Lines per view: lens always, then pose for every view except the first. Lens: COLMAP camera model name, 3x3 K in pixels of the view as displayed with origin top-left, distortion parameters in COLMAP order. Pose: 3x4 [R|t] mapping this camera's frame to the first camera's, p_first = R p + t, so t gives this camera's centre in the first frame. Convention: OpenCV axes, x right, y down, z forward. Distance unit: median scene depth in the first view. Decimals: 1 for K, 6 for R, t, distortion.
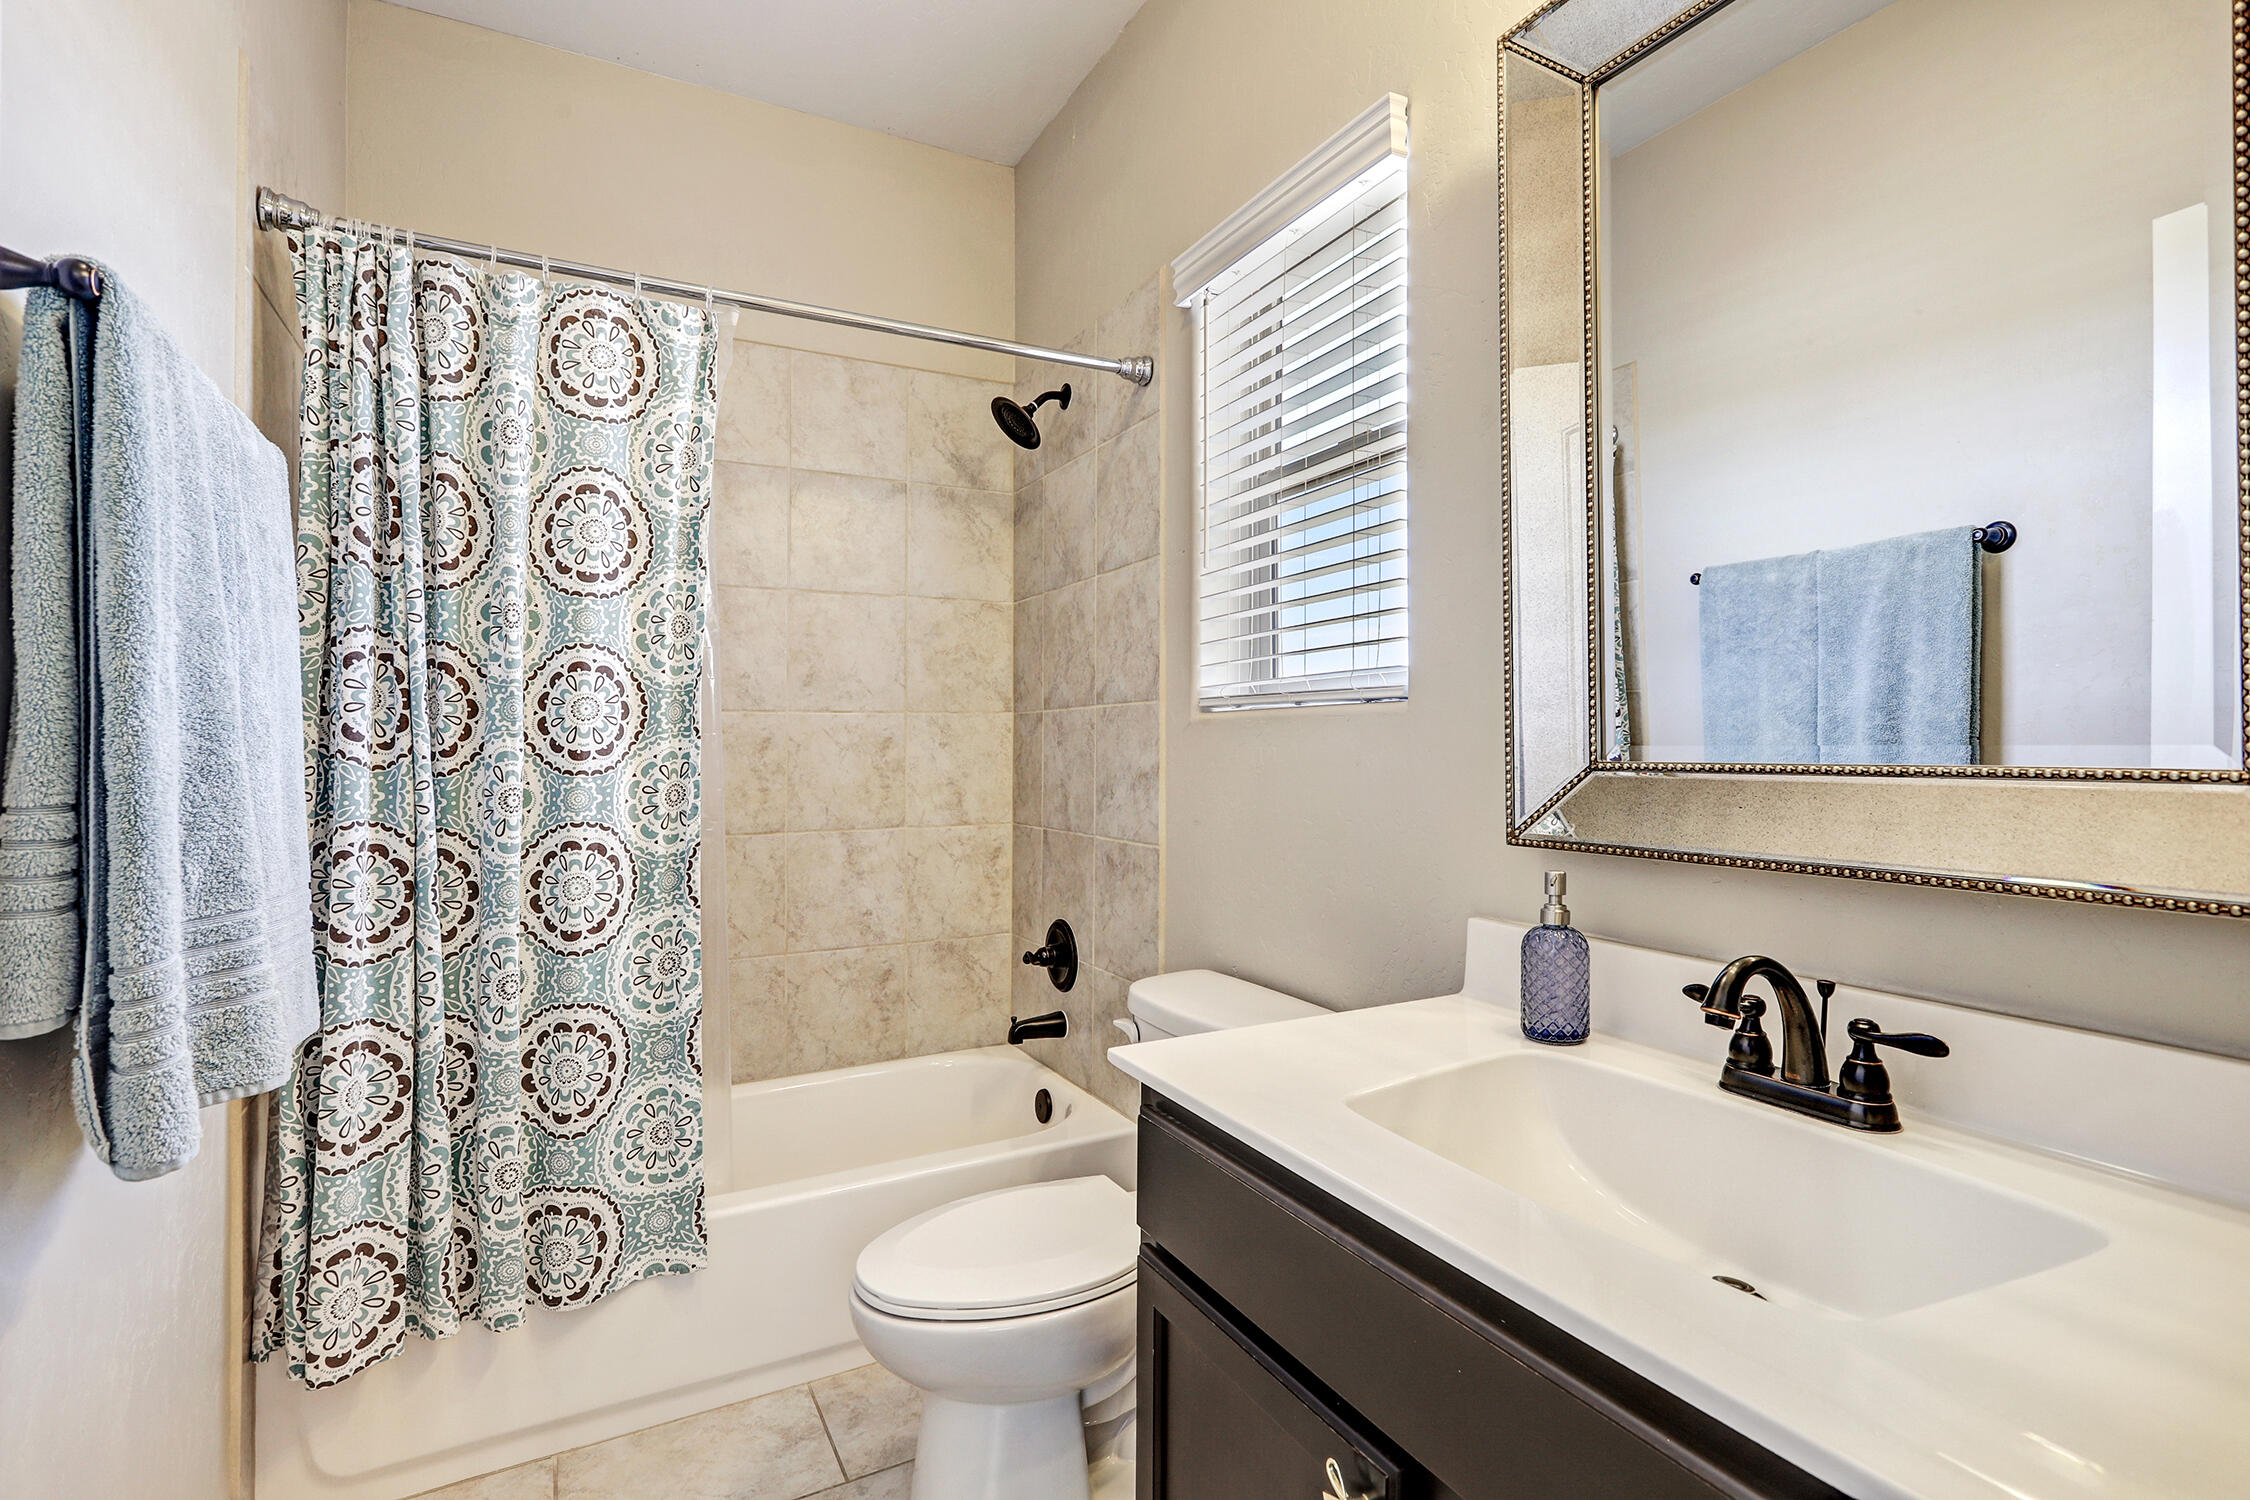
lens RADIAL K [[1079.2, 0, 1121.6], [0, 1079.2, 737.9], [0, 0, 1]] dist [-0.004430, 0.002859]
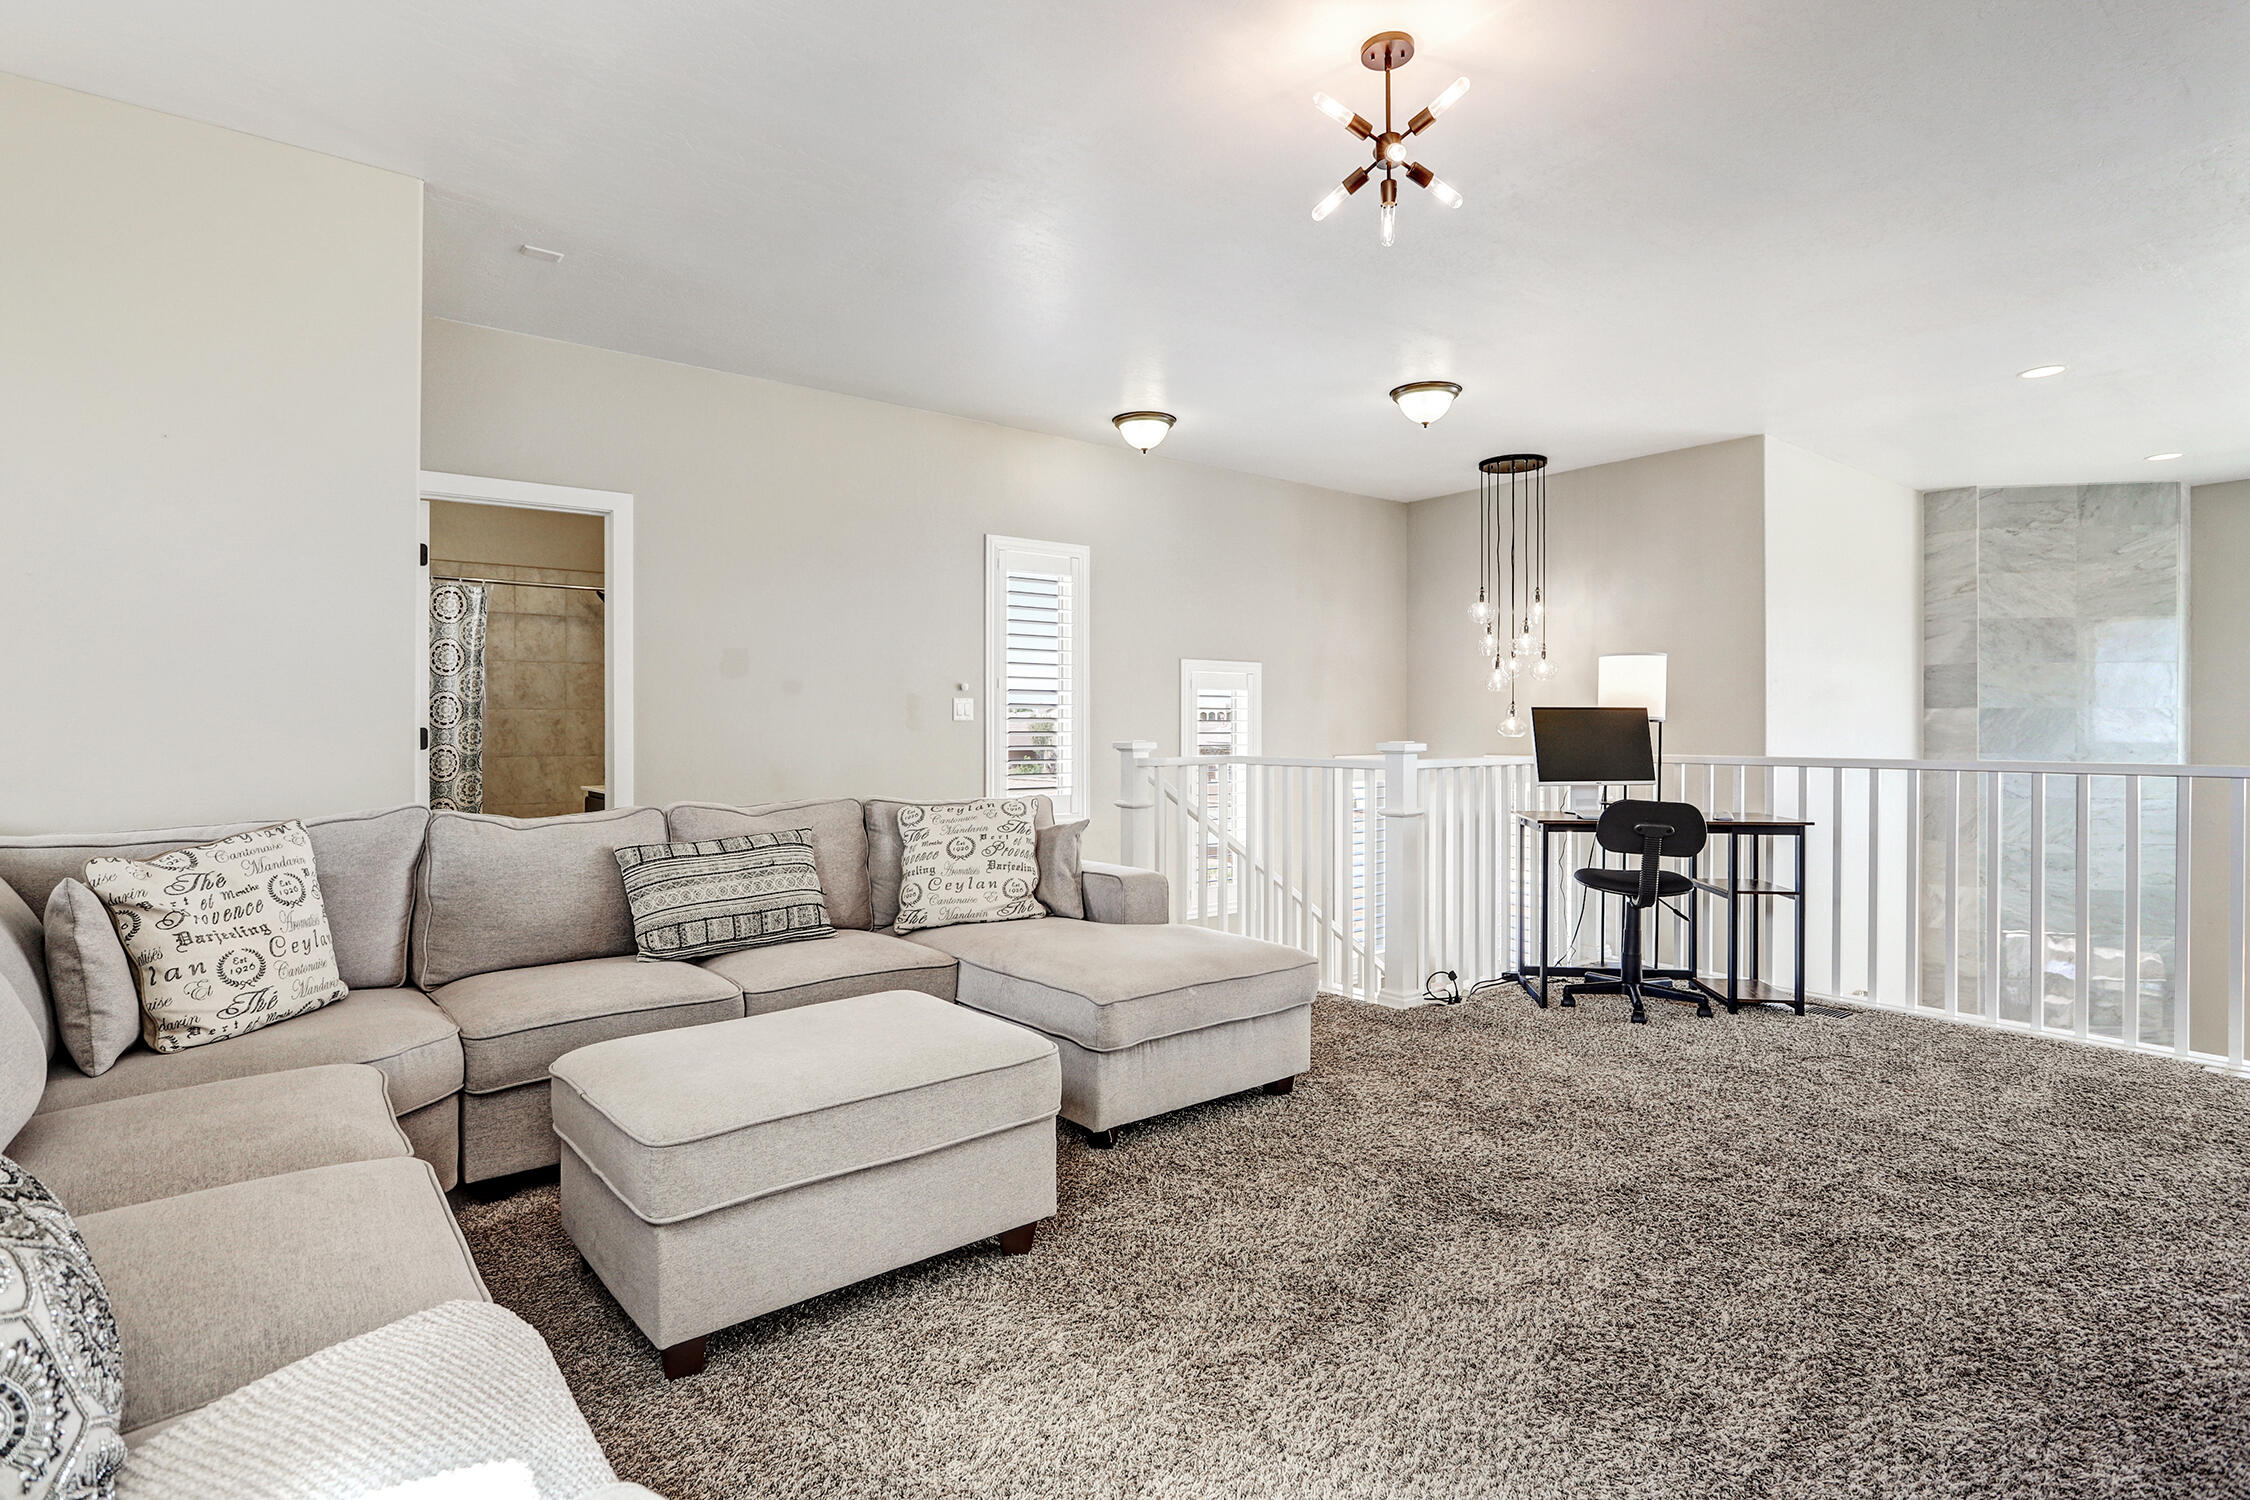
lens RADIAL K [[1170.5, 0, 1121.0], [0, 1170.5, 735.9], [0, 0, 1]] dist [-0.003833, -0.000265]
pose [[0.988040, -0.001204, 0.154190, 0.679610], [0.000195, 0.999978, 0.006561, 0.020596], [-0.154195, -0.006452, 0.988019, -1.946917]]
